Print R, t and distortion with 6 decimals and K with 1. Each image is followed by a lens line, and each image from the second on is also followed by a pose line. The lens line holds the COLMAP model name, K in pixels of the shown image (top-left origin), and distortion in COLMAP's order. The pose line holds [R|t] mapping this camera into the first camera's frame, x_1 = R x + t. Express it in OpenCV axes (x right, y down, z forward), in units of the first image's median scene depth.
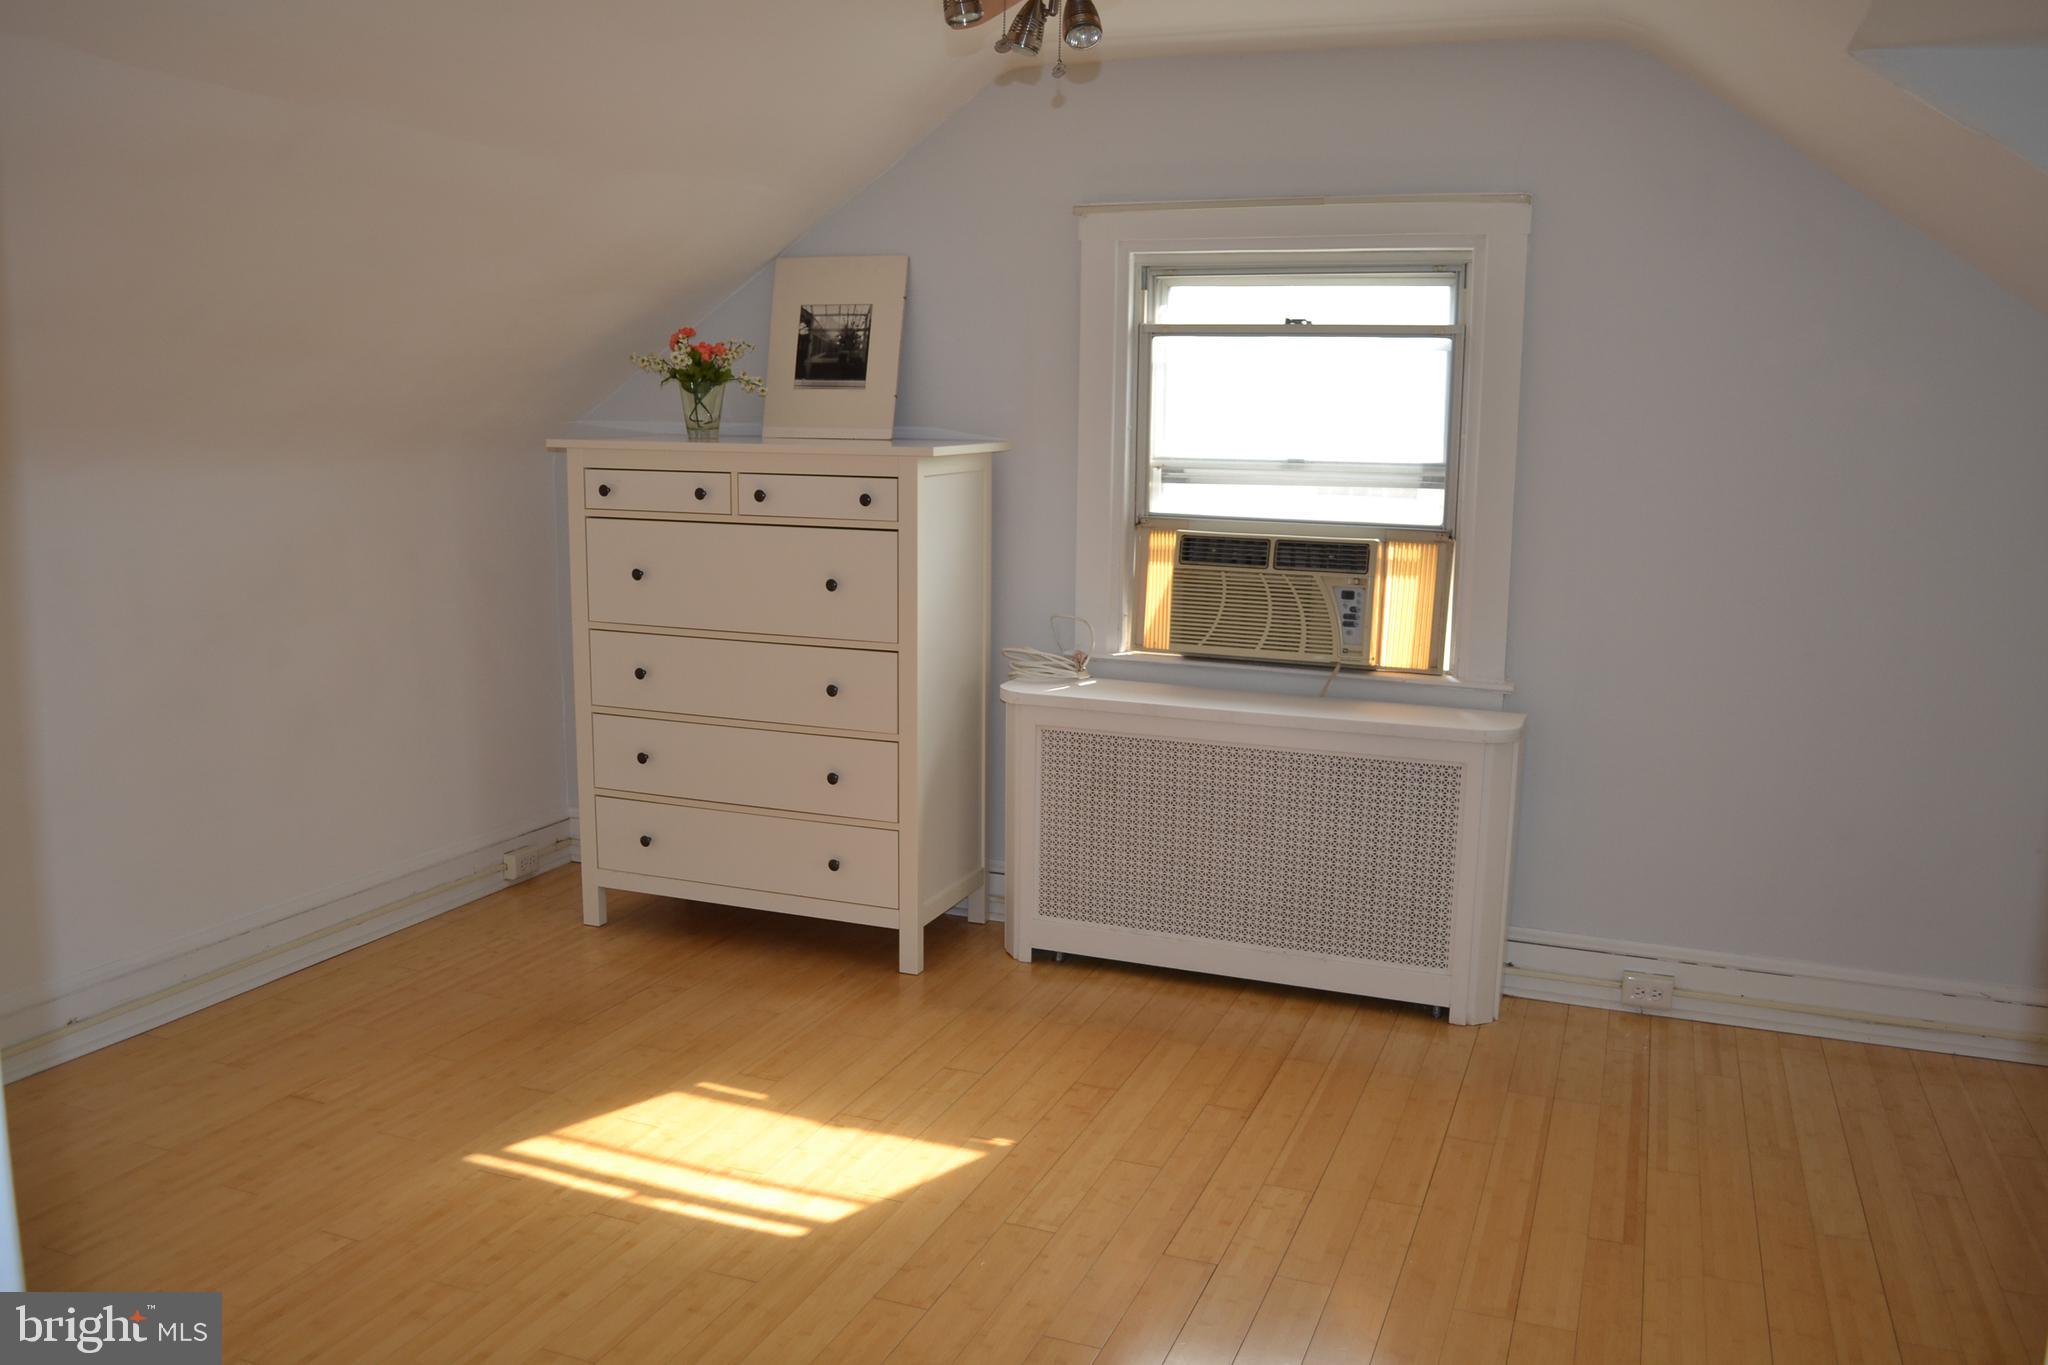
lens RADIAL K [[1647.9, 0, 1024.0], [0, 1647.9, 682.5], [0, 0, 1]] dist [-0.065442, -0.000120]
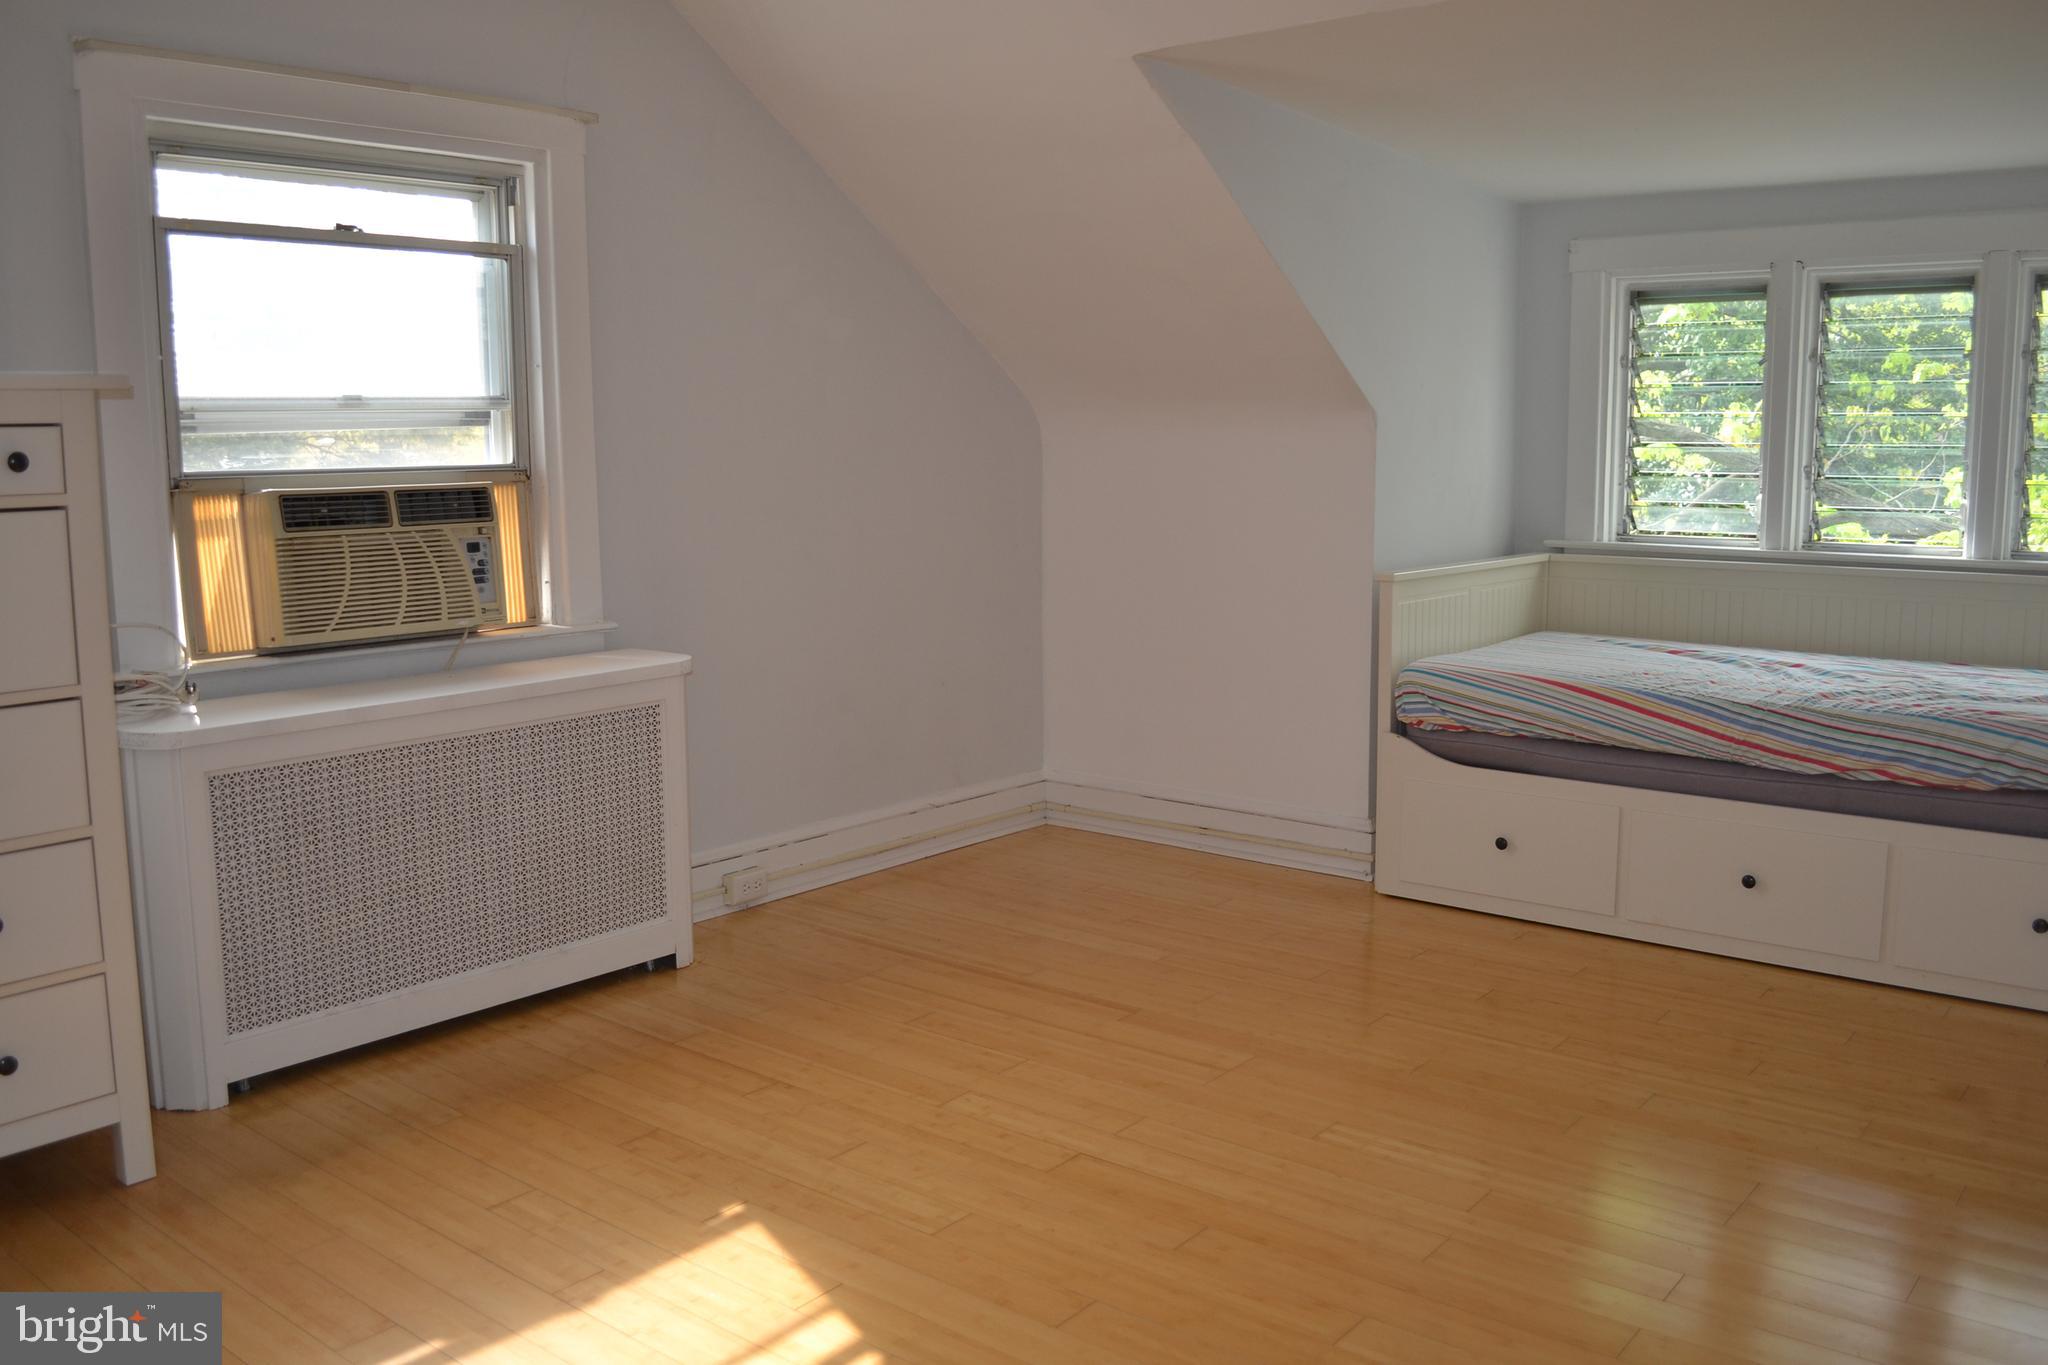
lens RADIAL K [[1692.8, 0, 1024.0], [0, 1692.8, 682.5], [0, 0, 1]] dist [-0.074818, 0.007824]
pose [[0.308451, -0.162537, 0.937251, -0.559903], [0.157422, 0.980430, 0.118217, -0.042136], [-0.938124, 0.111080, 0.328001, 0.440019]]
